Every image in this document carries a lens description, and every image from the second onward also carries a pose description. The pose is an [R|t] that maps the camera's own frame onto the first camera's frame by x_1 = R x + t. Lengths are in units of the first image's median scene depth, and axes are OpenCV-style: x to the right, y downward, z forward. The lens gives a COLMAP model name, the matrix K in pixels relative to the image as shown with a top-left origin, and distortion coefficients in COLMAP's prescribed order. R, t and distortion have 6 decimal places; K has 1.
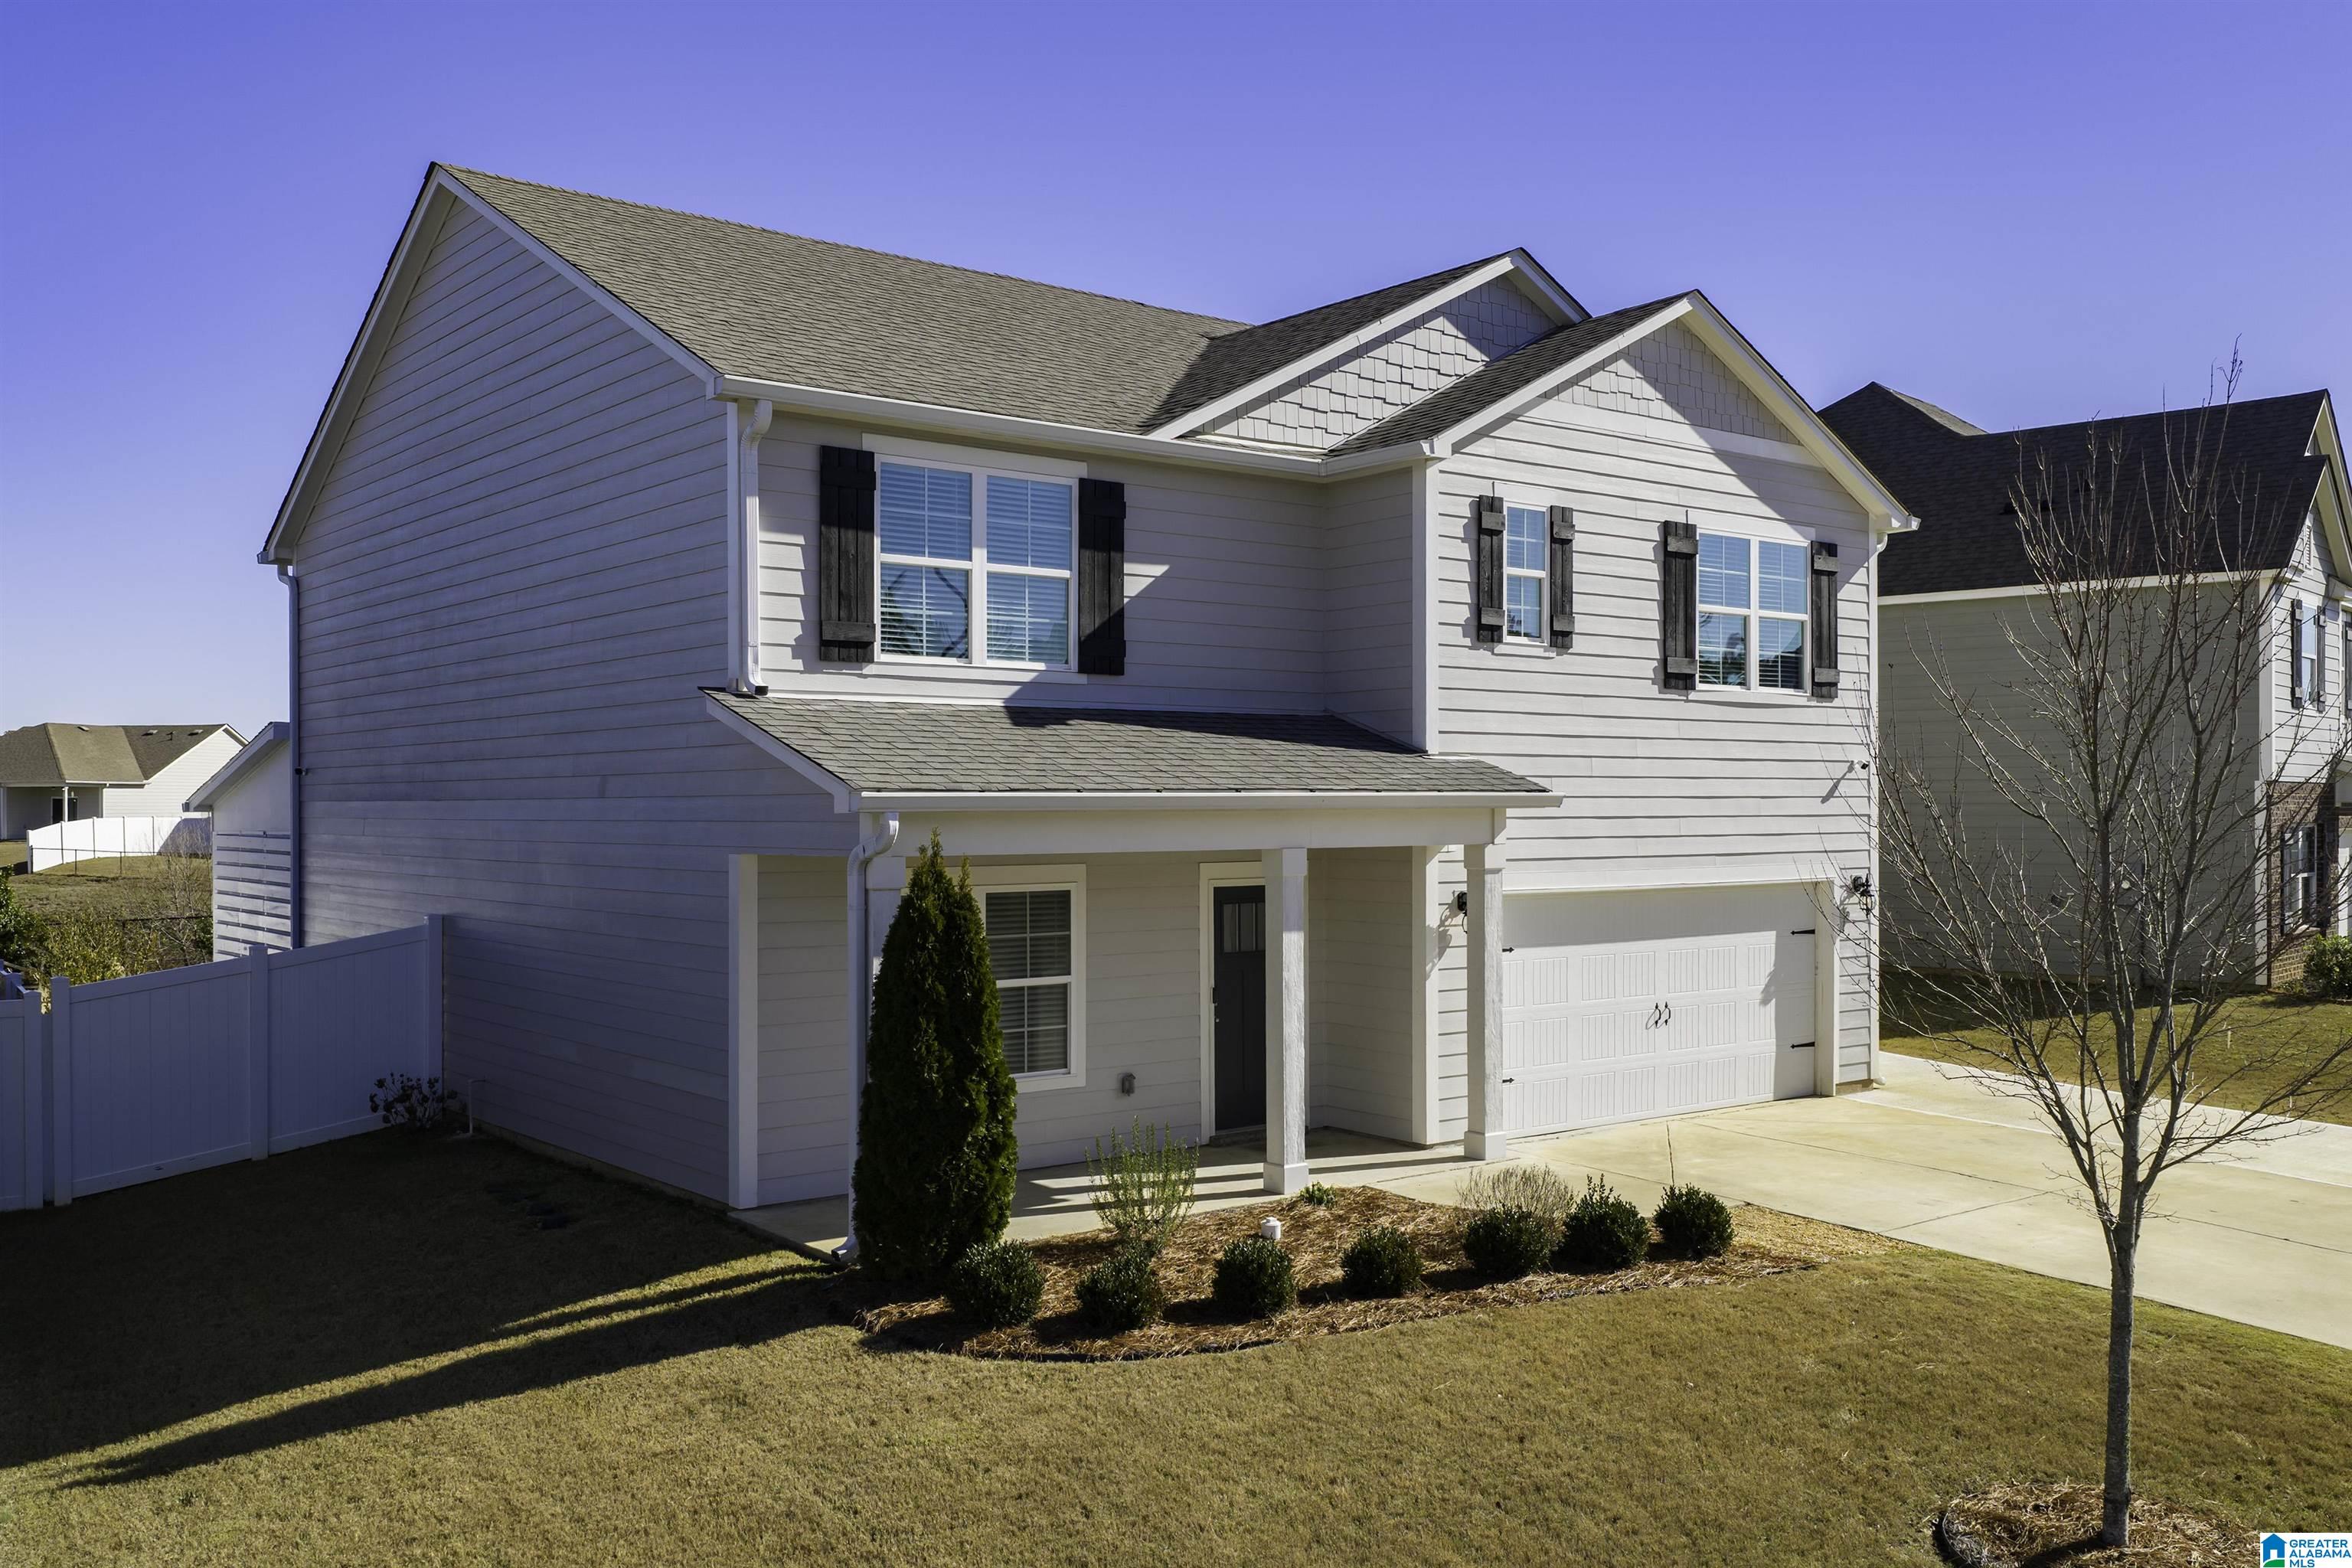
lens RADIAL K [[1994.9, 0, 1176.0], [0, 1994.9, 784.0], [0, 0, 1]] dist [0.009072, -0.007180]
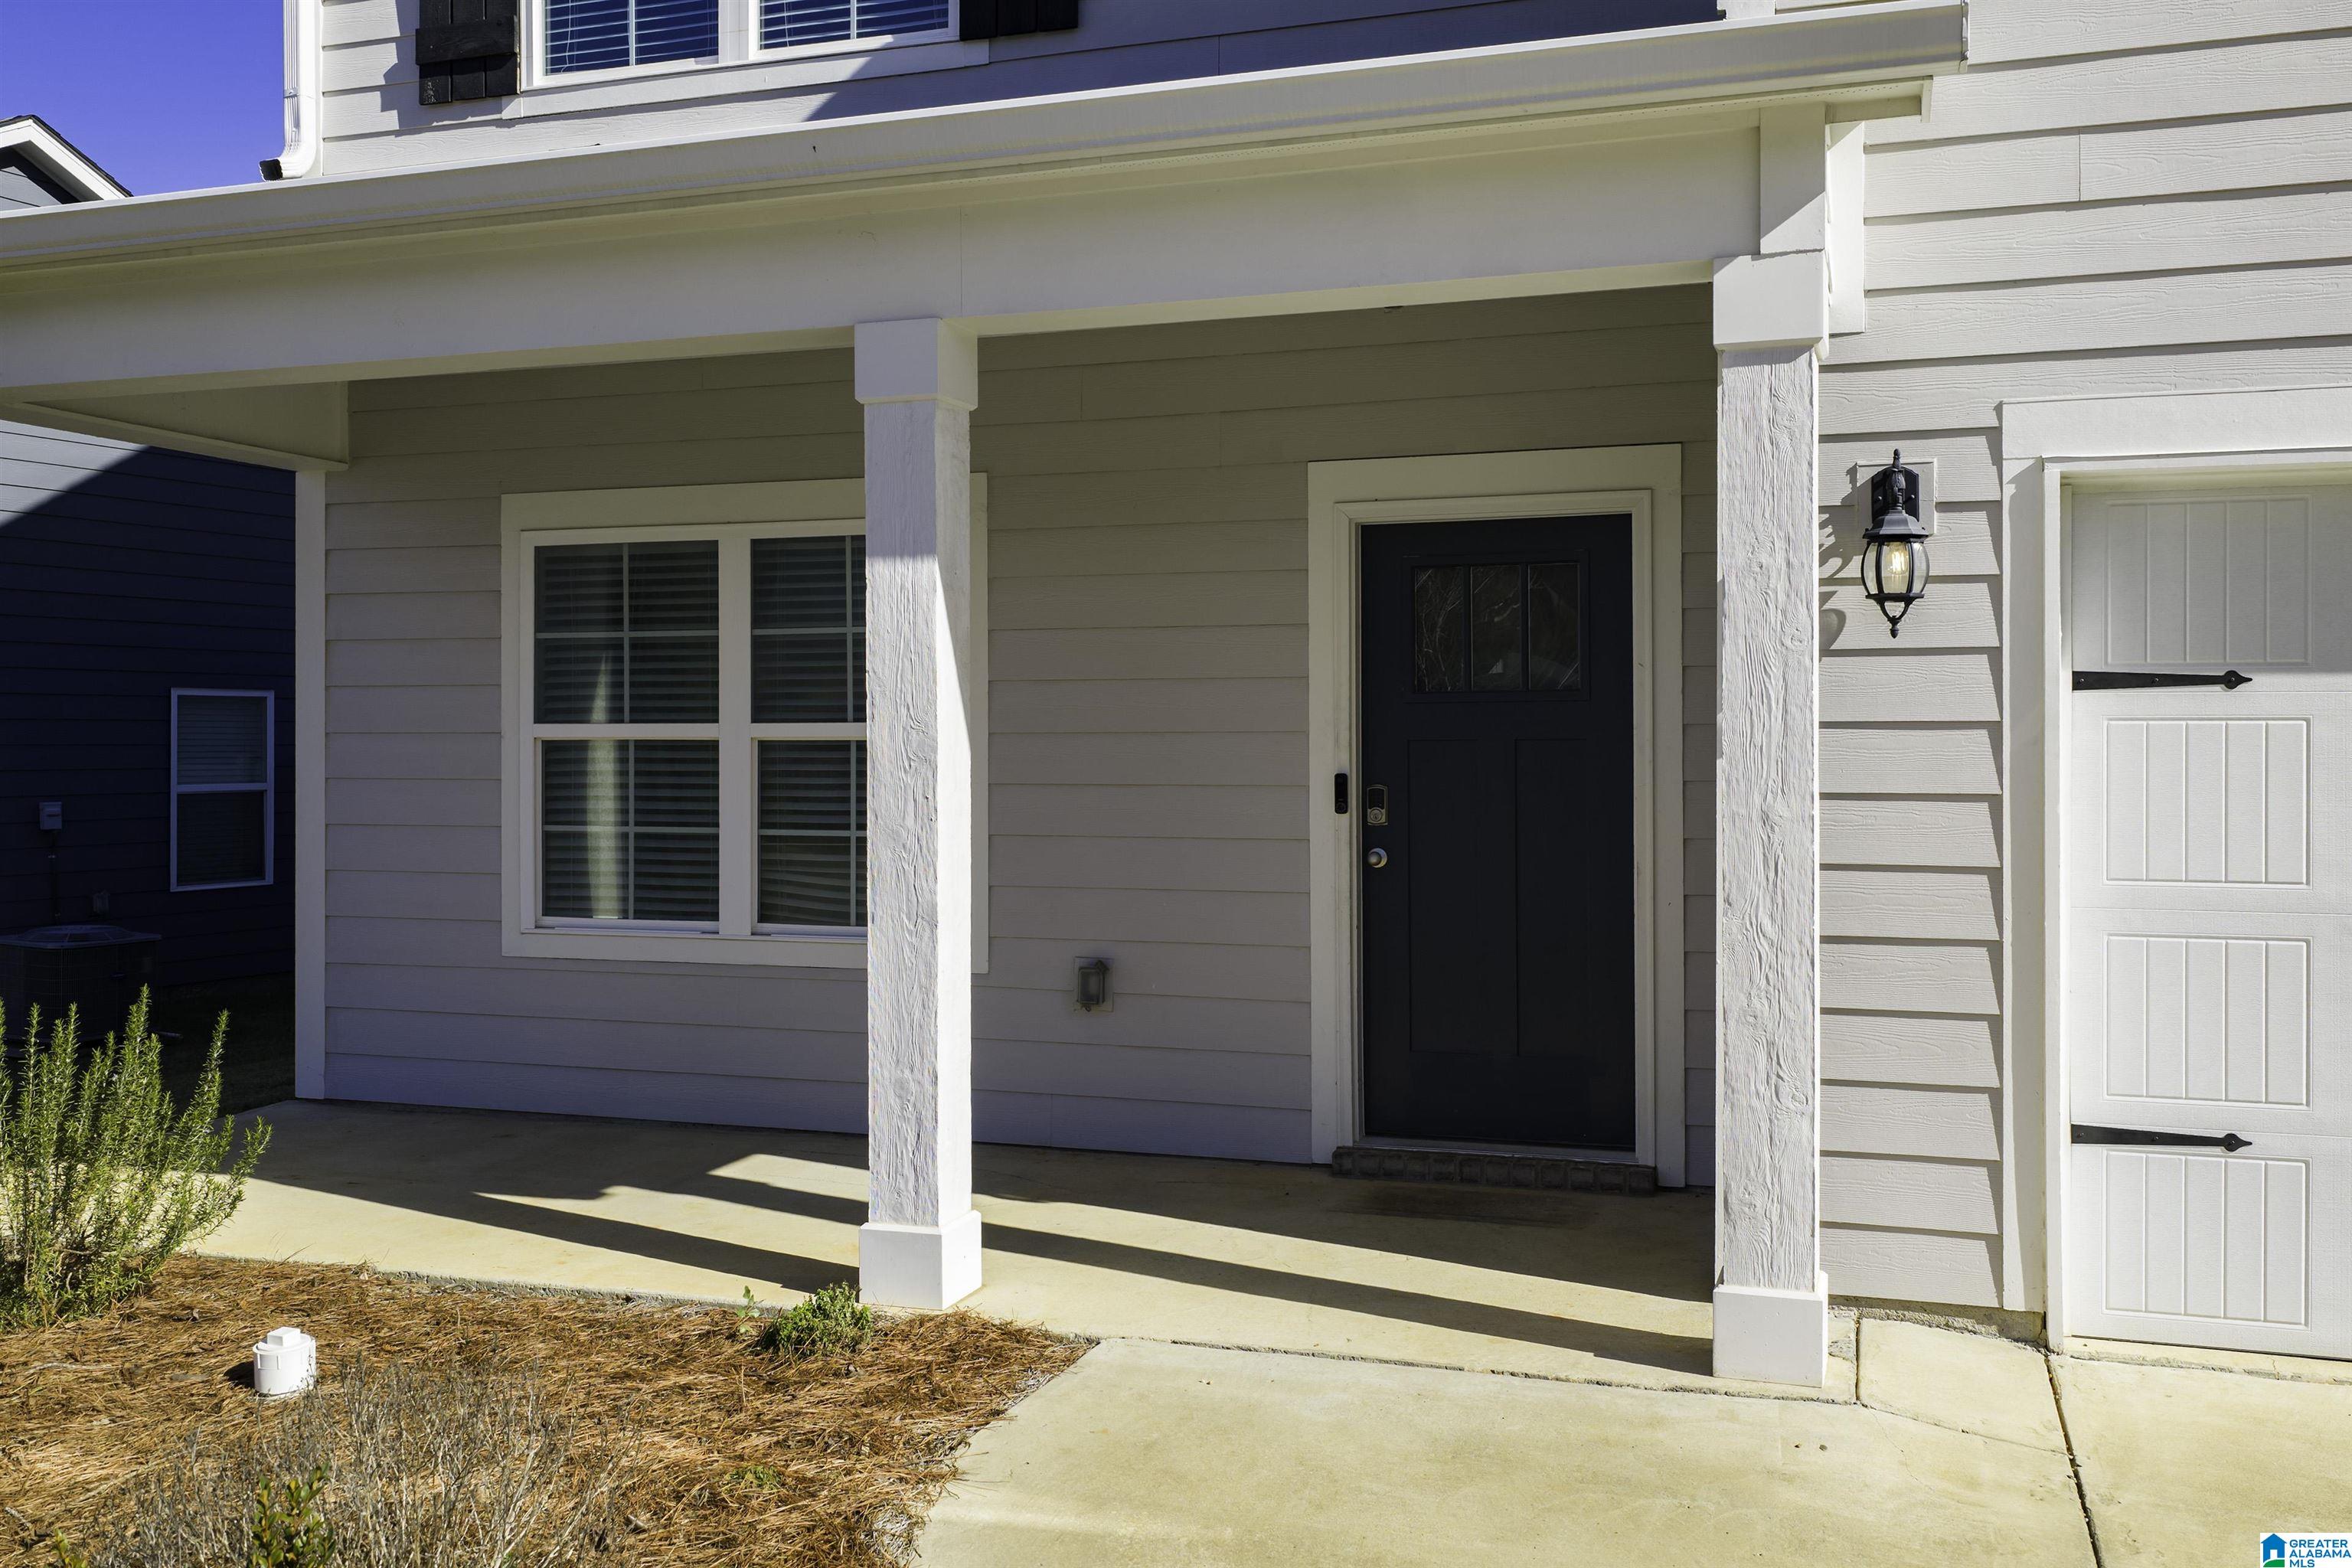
lens RADIAL K [[2137.8, 0, 1118.1], [0, 2137.8, 725.2], [0, 0, 1]] dist [0.020902, -0.015784]
pose [[0.527688, 0.002399, -0.849435, 0.367130], [0.012676, 0.999862, 0.010698, 0.090157], [0.849344, -0.016413, 0.527585, 0.761721]]
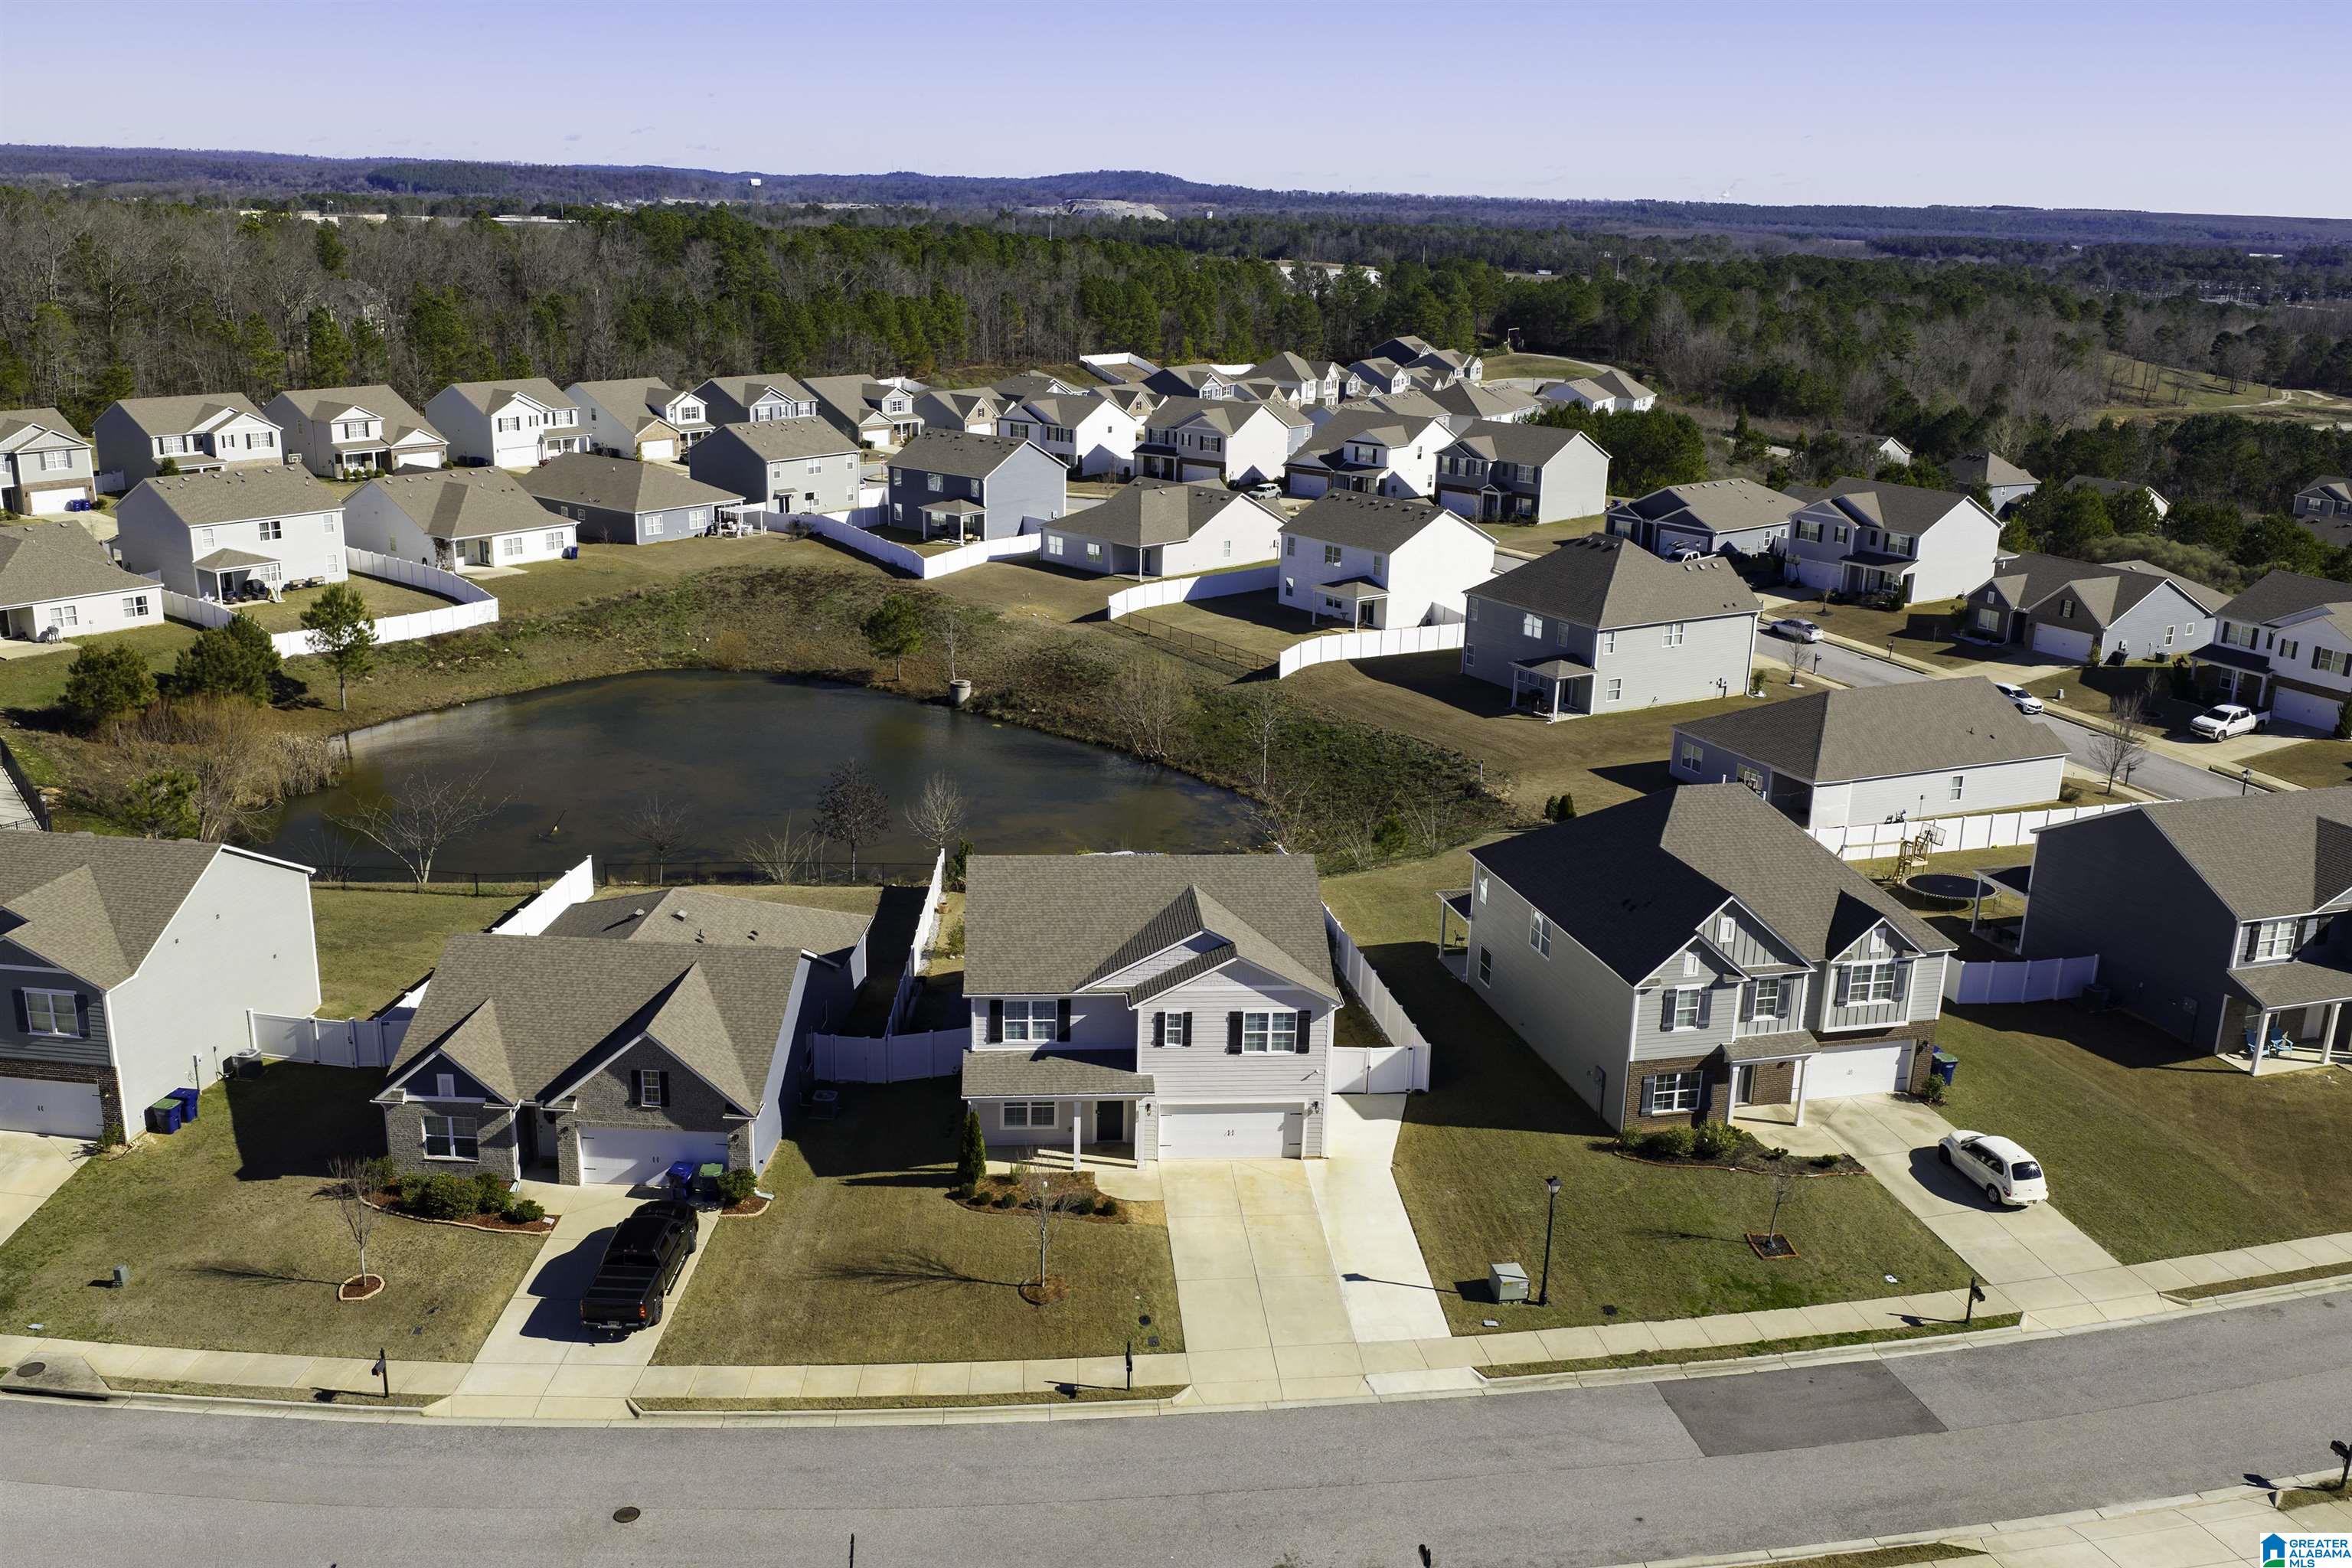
lens RADIAL K [[1994.9, 0, 1176.0], [0, 1994.9, 784.0], [0, 0, 1]] dist [0.009072, -0.007180]
pose [[0.829634, 0.179597, -0.528633, 2.298778], [-0.017831, 0.954889, 0.296429, -1.833565], [0.558024, -0.236501, 0.795410, -2.108780]]
